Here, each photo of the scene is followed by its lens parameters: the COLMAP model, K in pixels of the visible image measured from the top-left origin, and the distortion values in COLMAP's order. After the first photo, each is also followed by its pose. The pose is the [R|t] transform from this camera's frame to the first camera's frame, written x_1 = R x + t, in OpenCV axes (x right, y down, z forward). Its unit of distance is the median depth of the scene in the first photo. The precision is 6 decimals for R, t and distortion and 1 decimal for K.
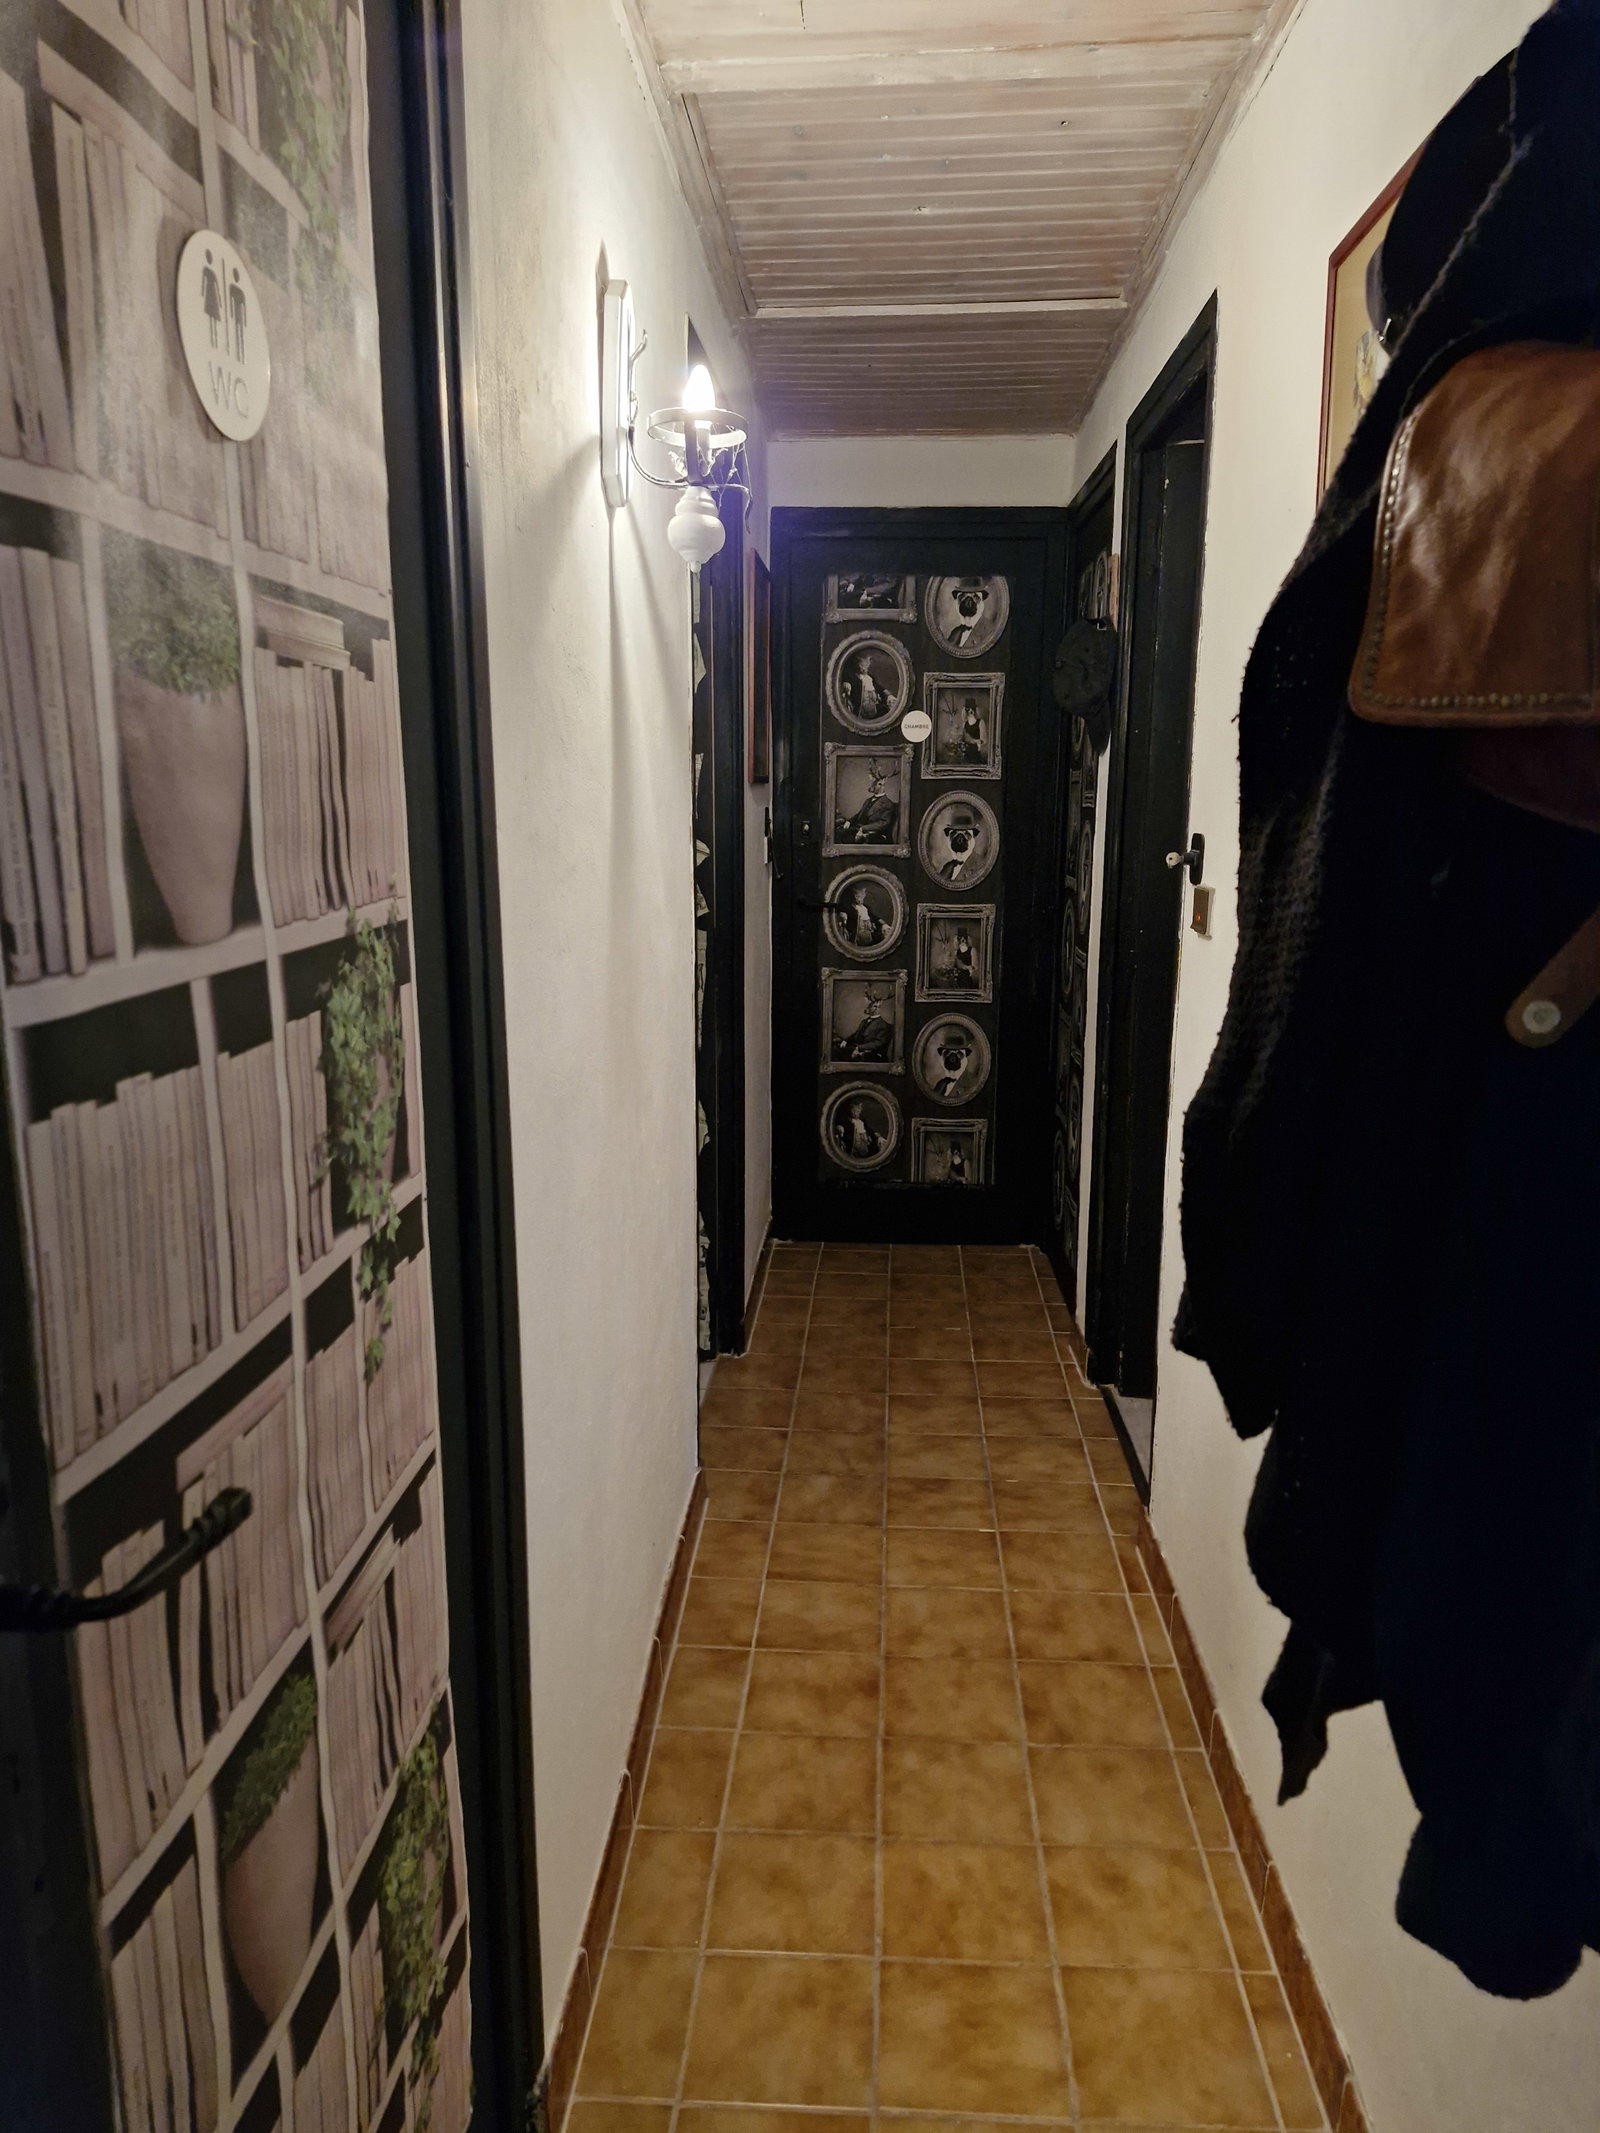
lens RADIAL K [[1452.0, 0, 800.0], [0, 1452.0, 1066.5], [0, 0, 1]] dist [0.049406, -0.031820]
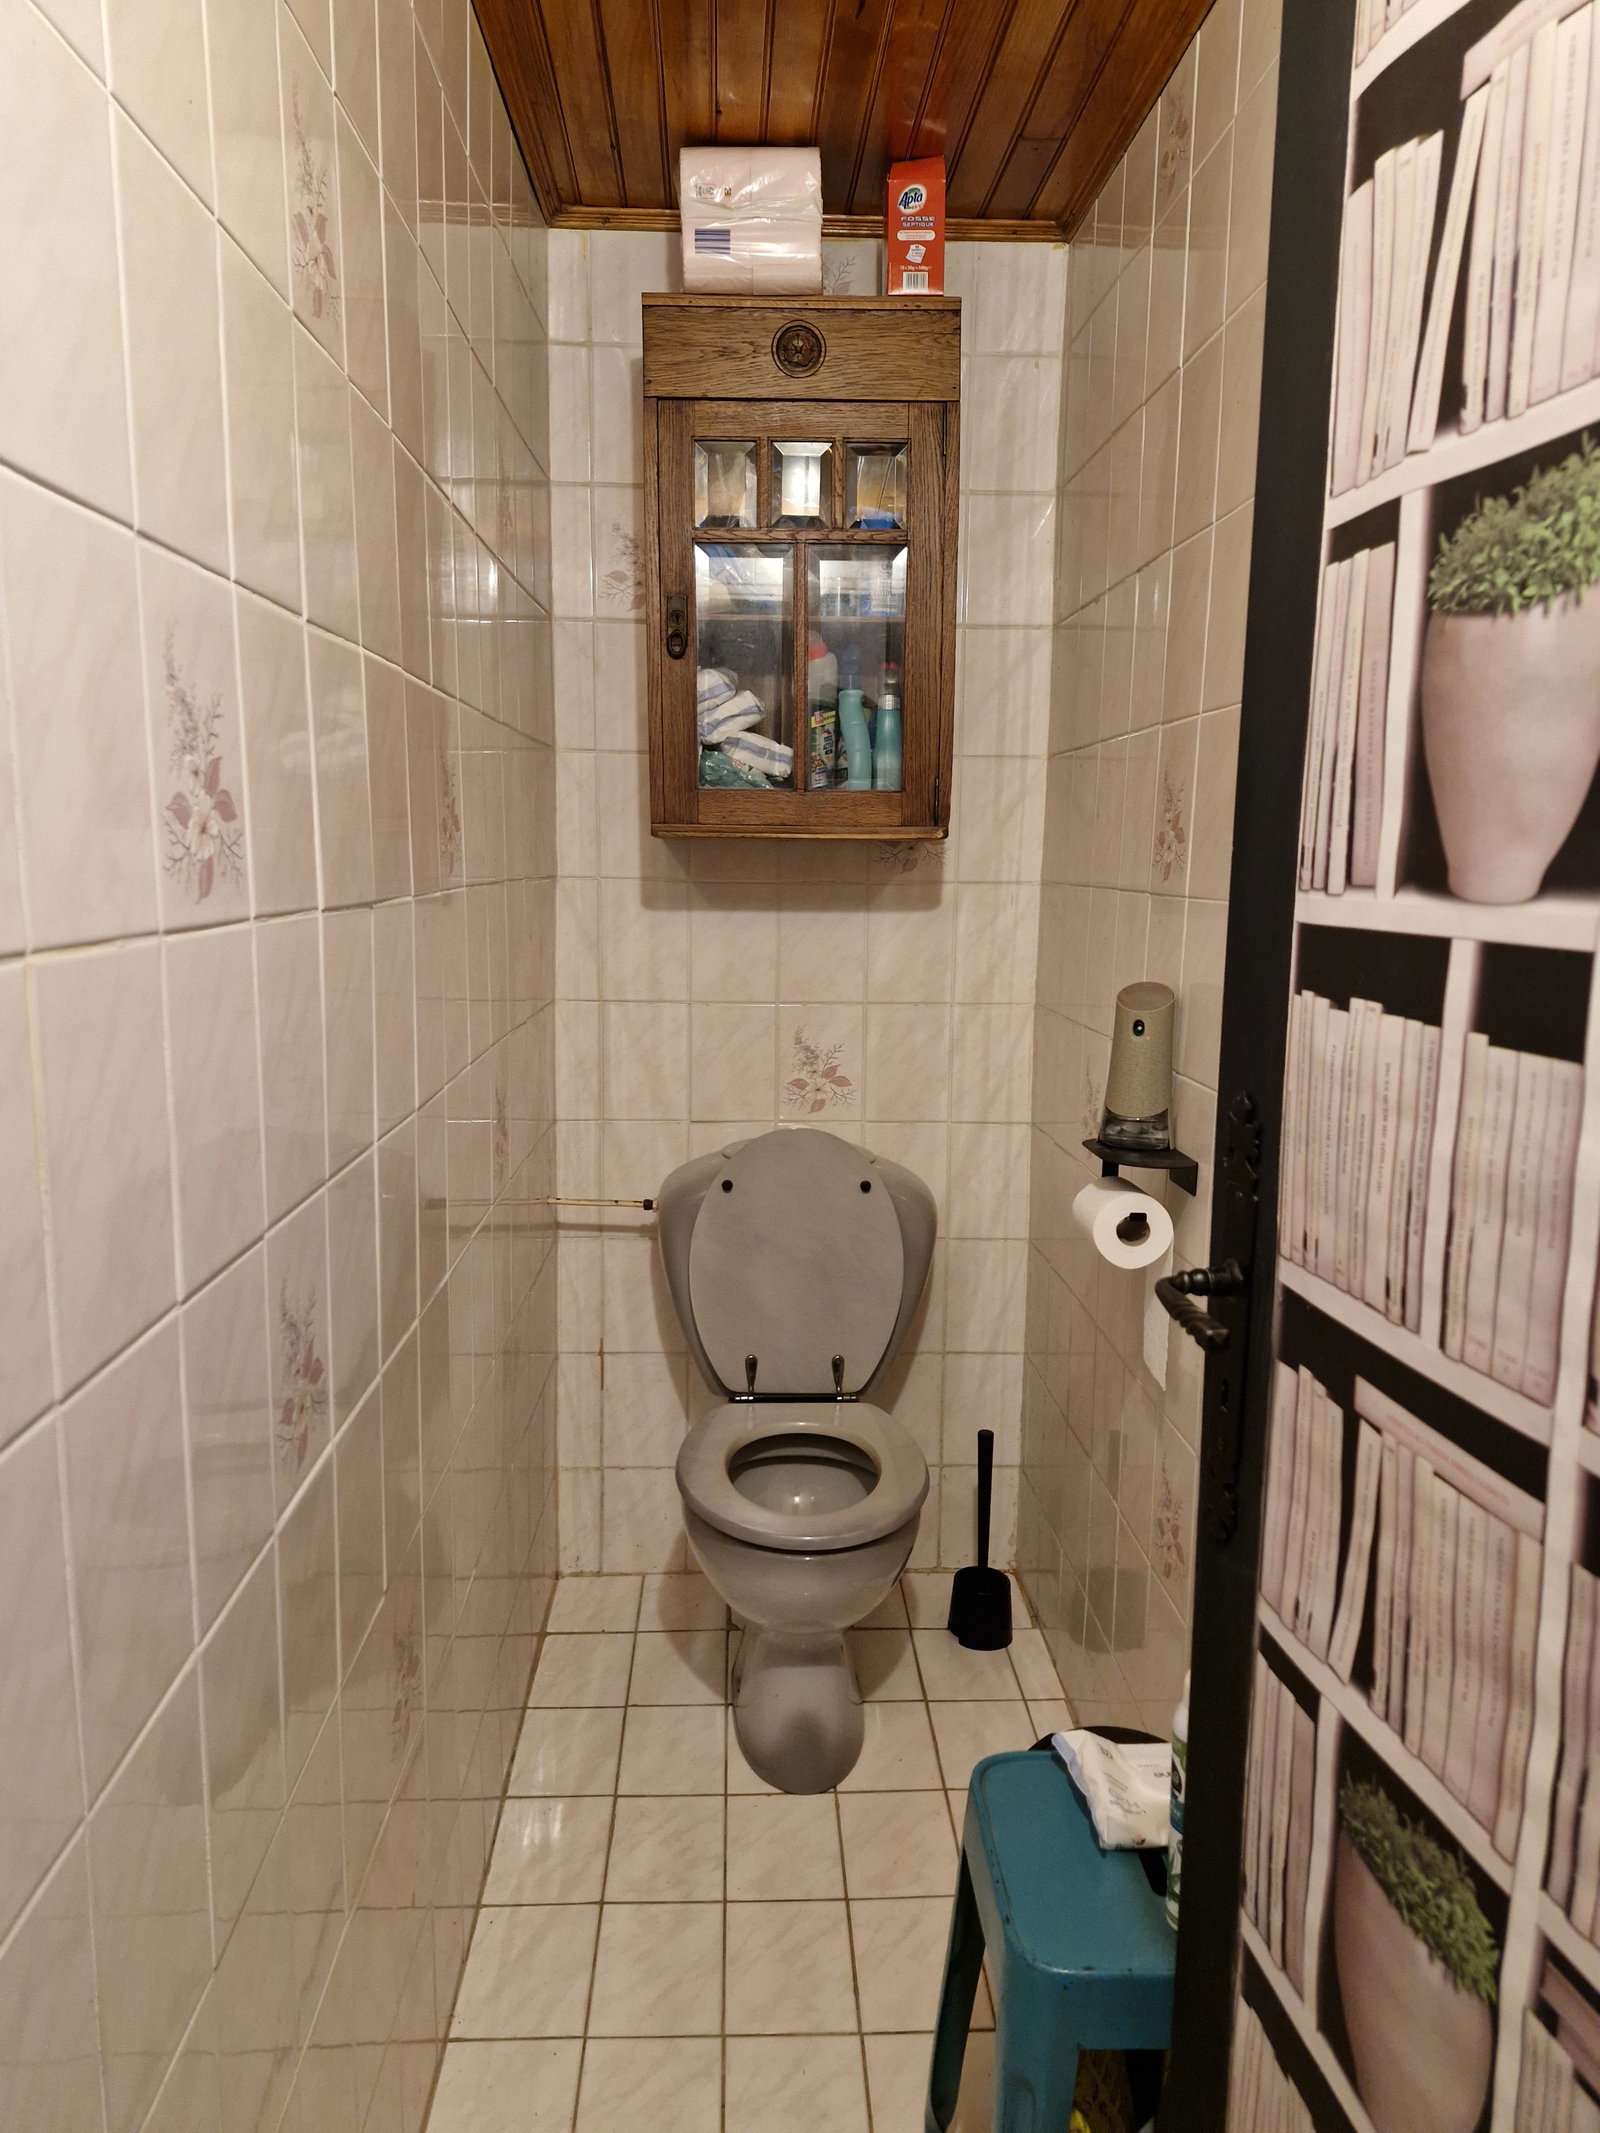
lens RADIAL K [[1452.0, 0, 800.0], [0, 1452.0, 1066.5], [0, 0, 1]] dist [0.049406, -0.031820]
pose [[-0.973026, 0.021270, -0.229714, 0.205641], [-0.057037, 0.942648, 0.328879, -0.270538], [0.223535, 0.333110, -0.916008, 1.836244]]
